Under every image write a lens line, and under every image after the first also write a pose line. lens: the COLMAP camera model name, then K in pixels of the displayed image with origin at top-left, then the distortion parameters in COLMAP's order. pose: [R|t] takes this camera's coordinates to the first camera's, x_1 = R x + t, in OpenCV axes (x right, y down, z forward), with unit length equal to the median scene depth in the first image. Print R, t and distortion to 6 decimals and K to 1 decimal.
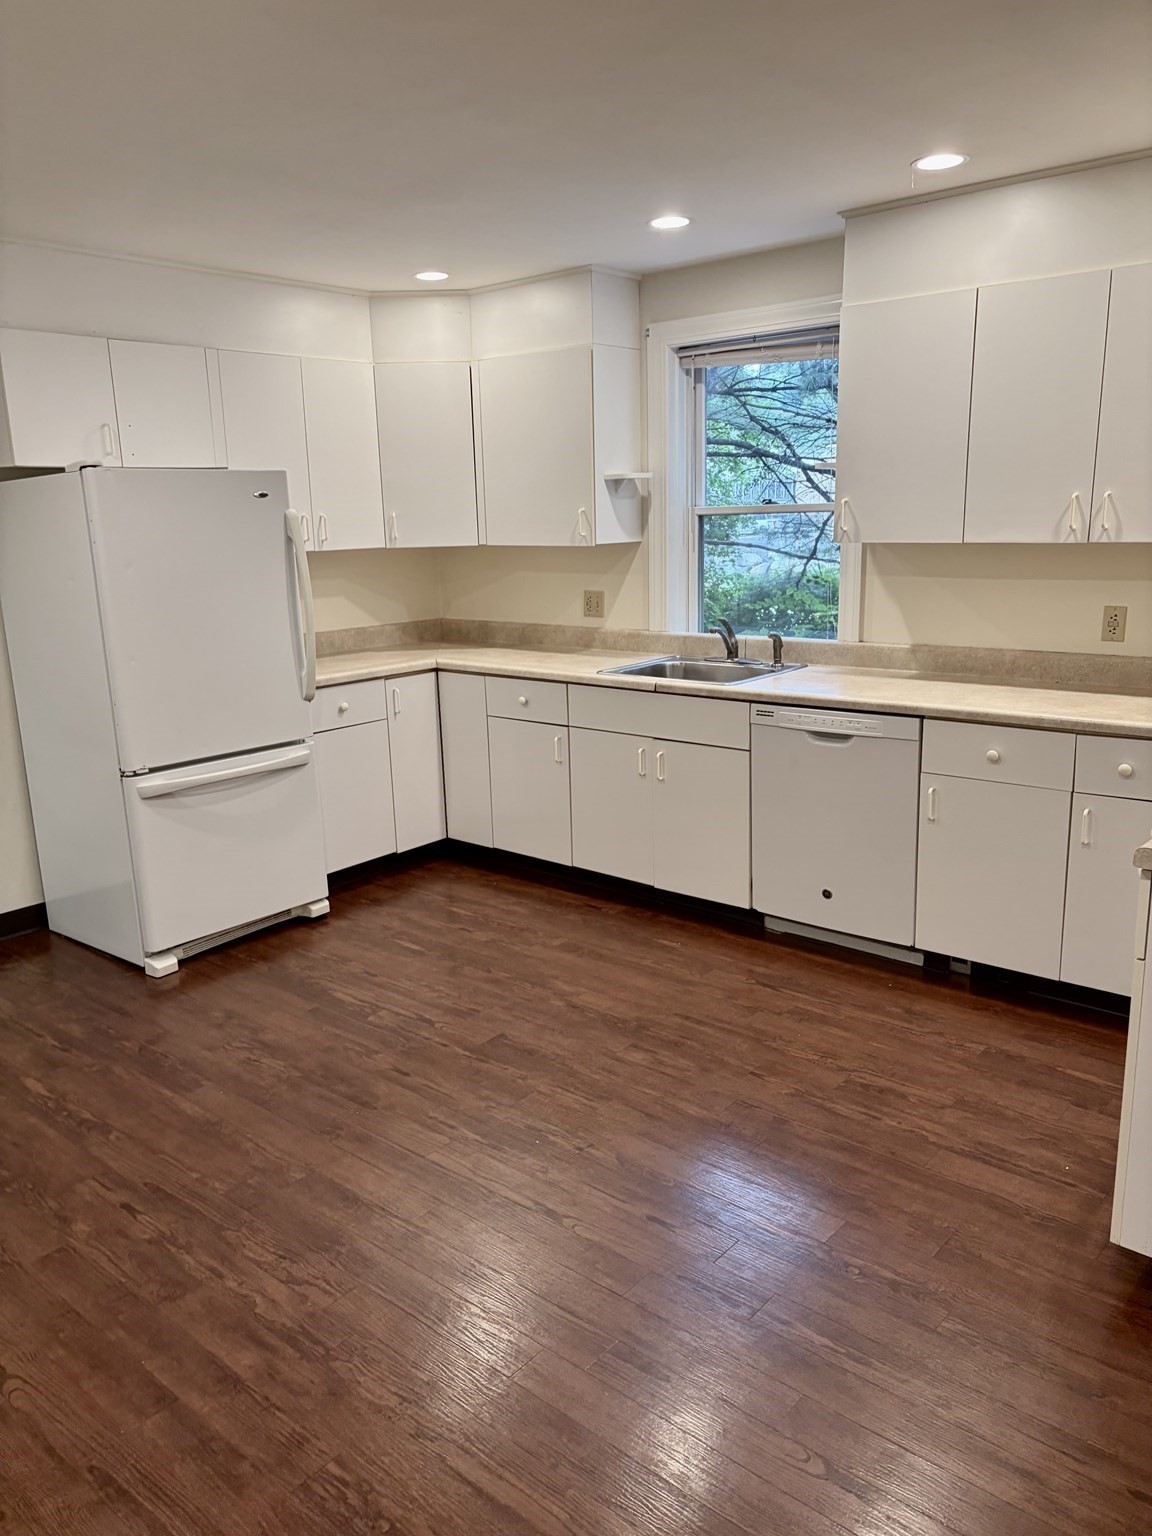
lens RADIAL K [[1165.7, 0, 571.0], [0, 1165.7, 773.4], [0, 0, 1]] dist [0.066961, -0.034081]
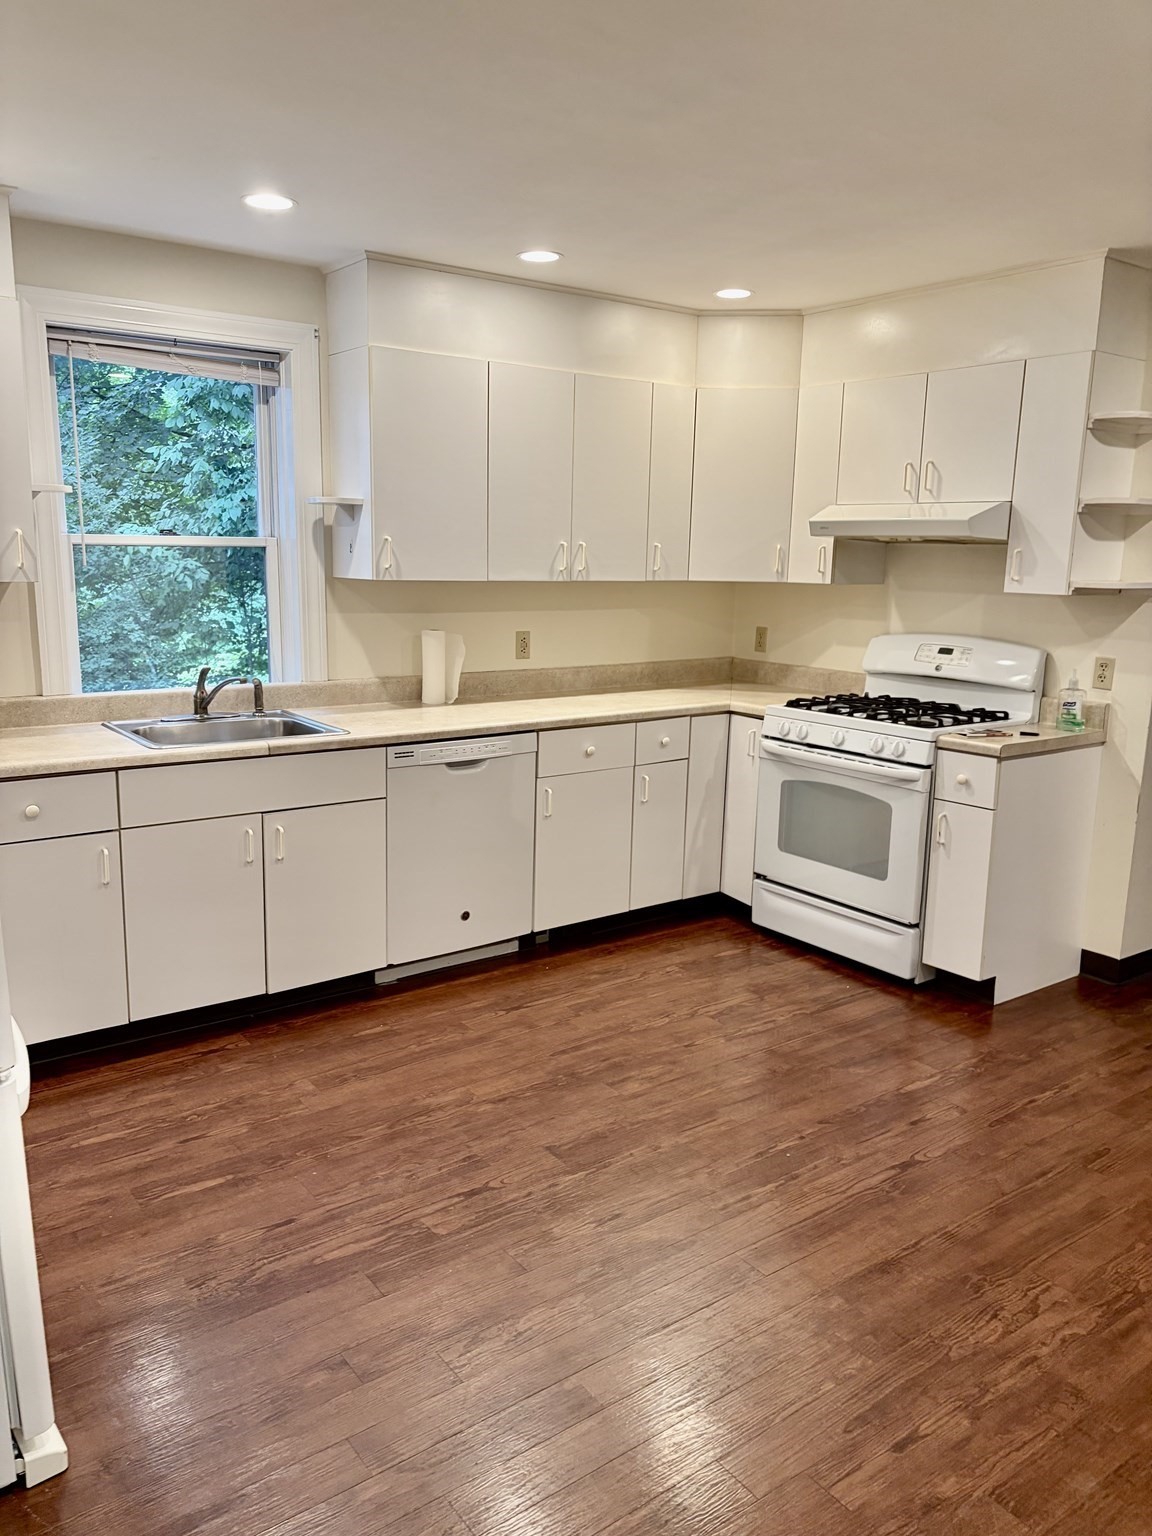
lens RADIAL K [[1165.7, 0, 570.6], [0, 1165.7, 761.2], [0, 0, 1]] dist [0.066961, -0.034081]
pose [[0.217440, -0.148526, 0.964707, -0.775547], [0.191995, 0.975554, 0.106921, -0.129735], [-0.957005, 0.161970, 0.240641, 0.672779]]
